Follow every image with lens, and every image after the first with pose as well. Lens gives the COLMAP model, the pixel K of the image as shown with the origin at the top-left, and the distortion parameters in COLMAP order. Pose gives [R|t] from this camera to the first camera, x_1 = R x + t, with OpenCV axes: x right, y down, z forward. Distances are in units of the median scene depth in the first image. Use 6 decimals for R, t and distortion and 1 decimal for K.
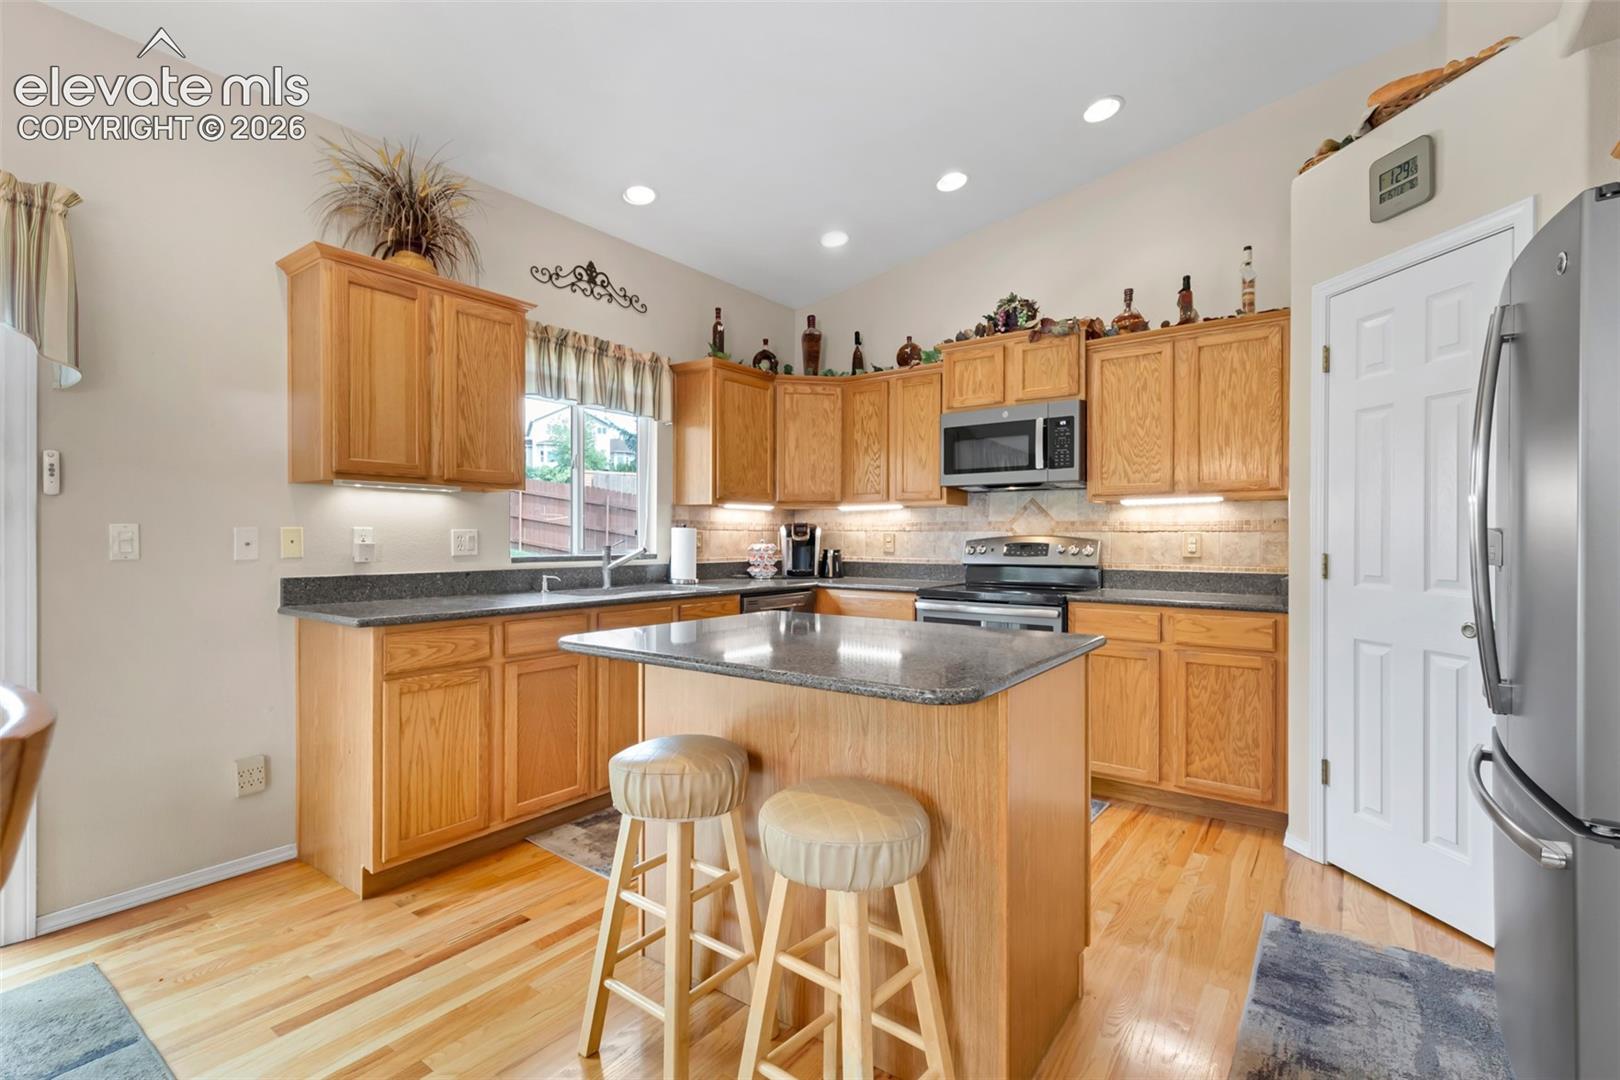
lens RADIAL K [[738.0, 0, 806.9], [0, 738.0, 539.8], [0, 0, 1]] dist [0.004485, -0.001102]
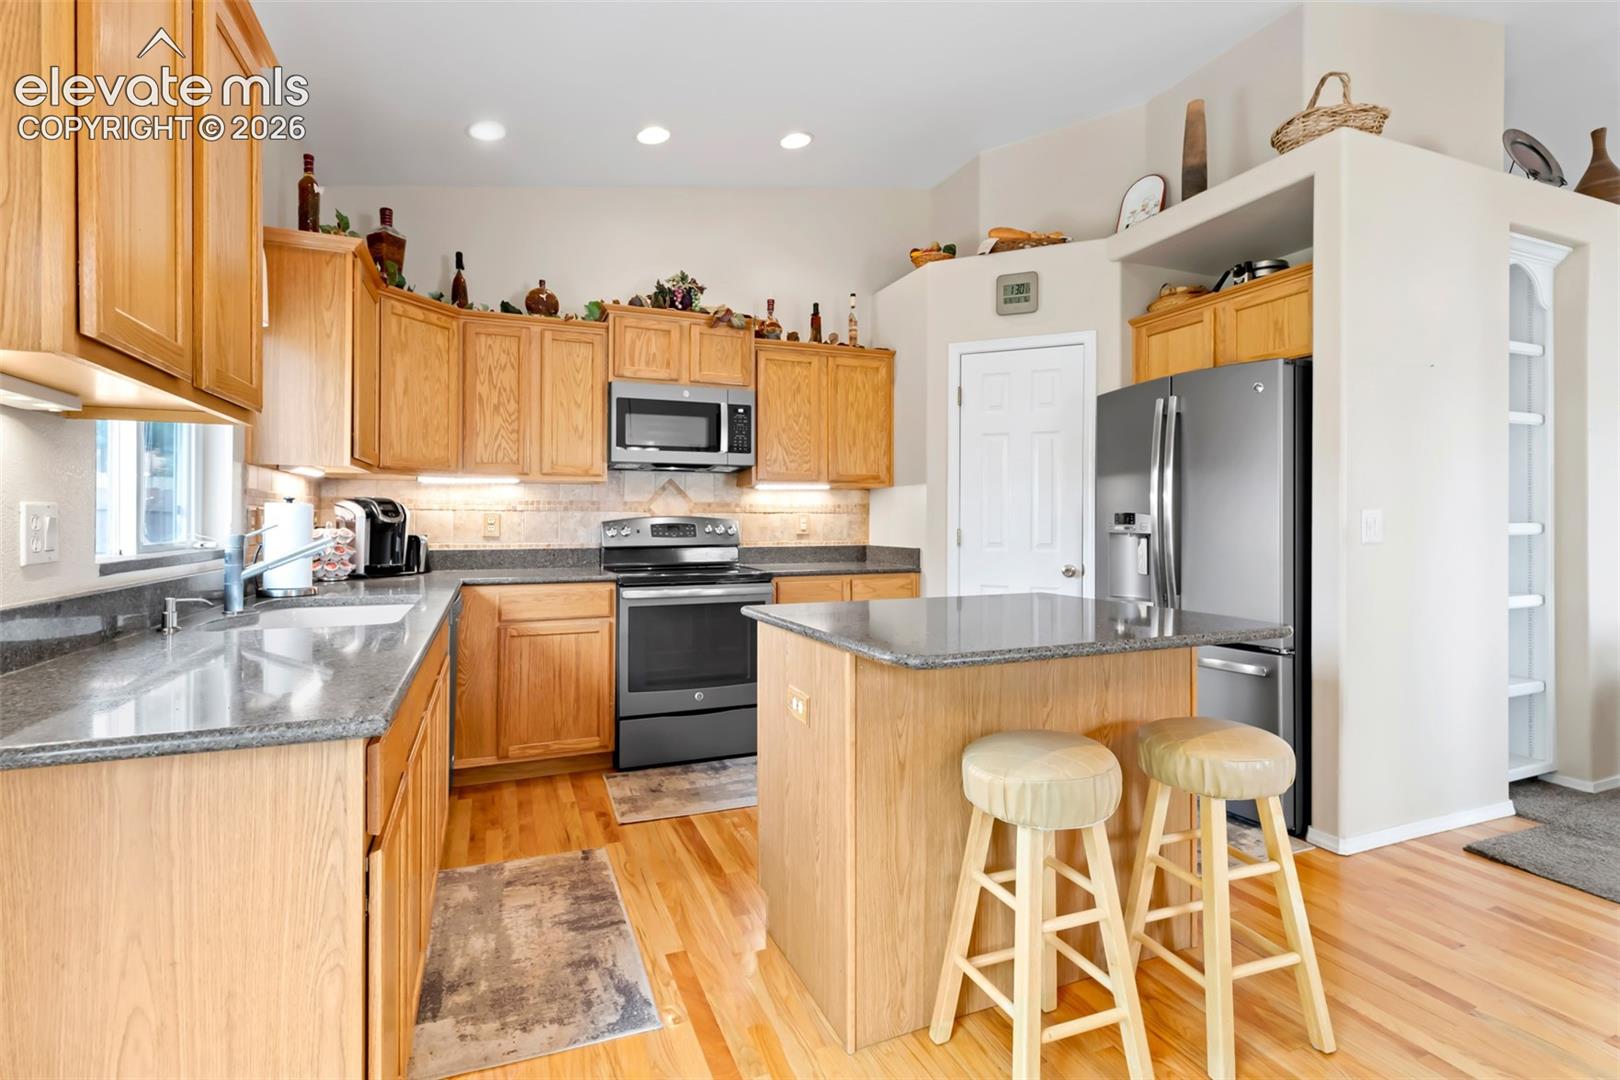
lens RADIAL K [[759.1, 0, 802.5], [0, 759.1, 515.1], [0, 0, 1]] dist [0.009493, -0.000063]
pose [[0.519147, 0.001731, 0.854683, -0.527081], [0.002585, 0.999990, -0.003596, -0.003424], [-0.854681, 0.004076, 0.519138, 0.346135]]
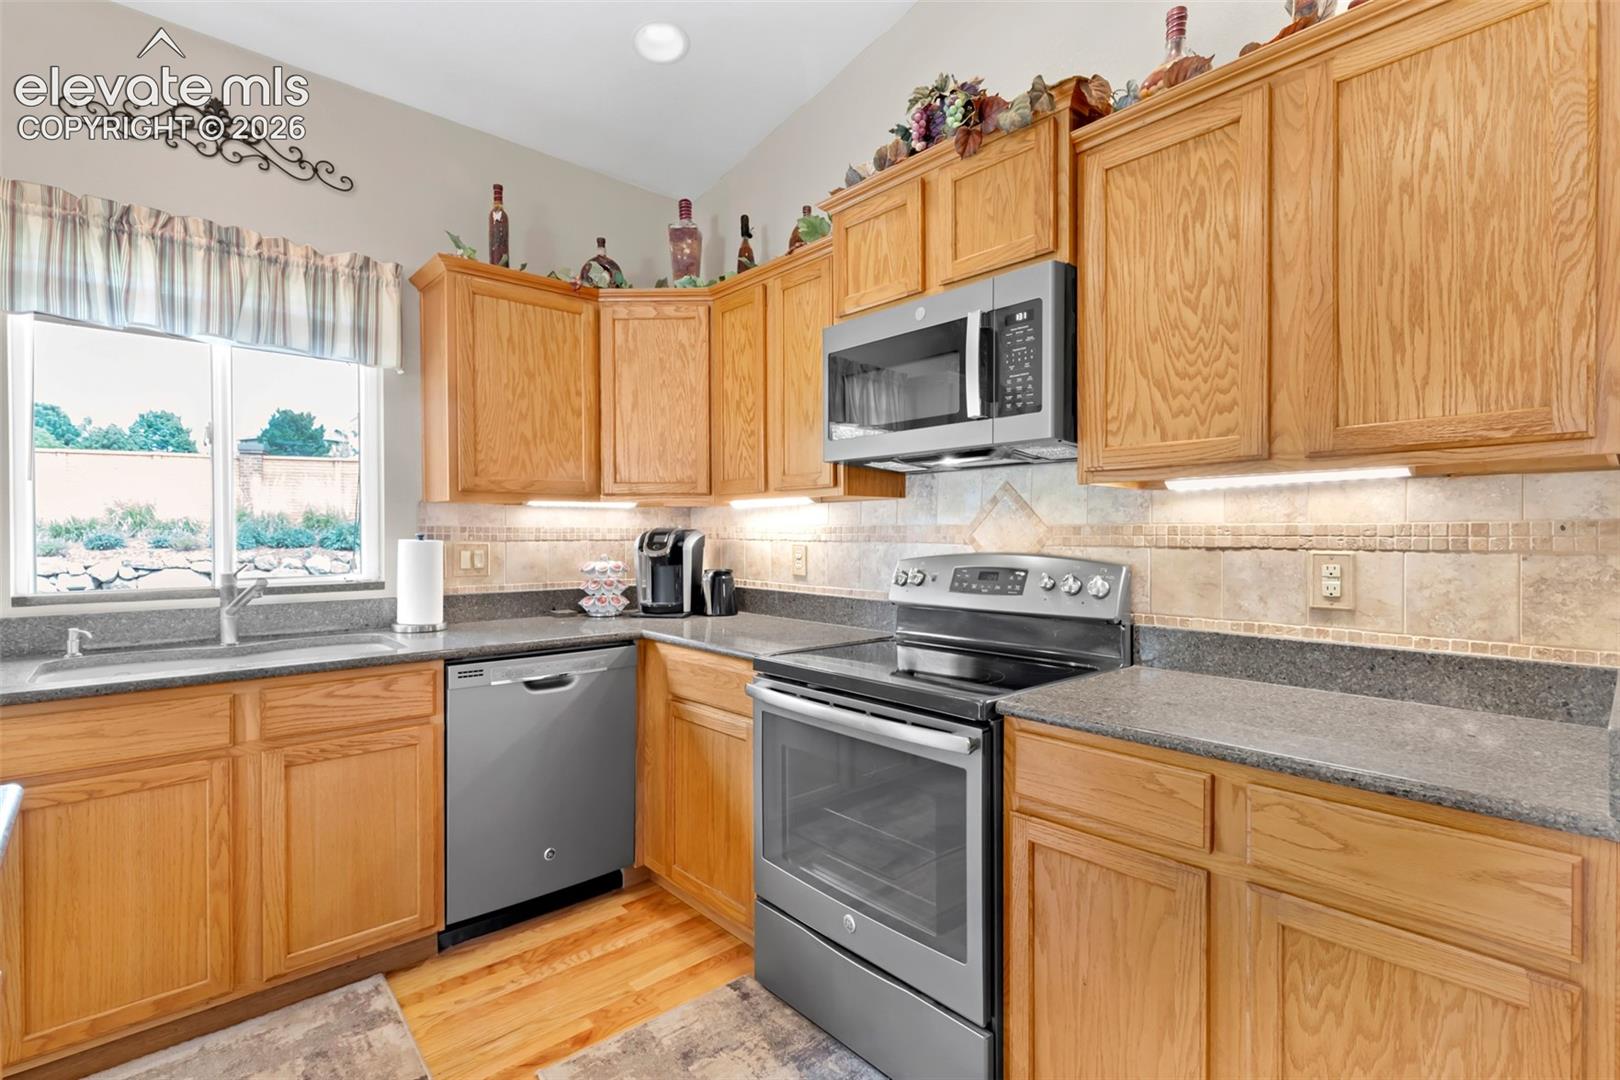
lens RADIAL K [[743.4, 0, 810.0], [0, 743.4, 540.0], [0, 0, 1]] dist [0.002575, -0.000040]
pose [[0.980432, -0.002250, -0.196847, 0.299461], [0.003442, 0.999978, 0.005714, -0.020082], [0.196830, -0.006280, 0.980418, 0.499236]]
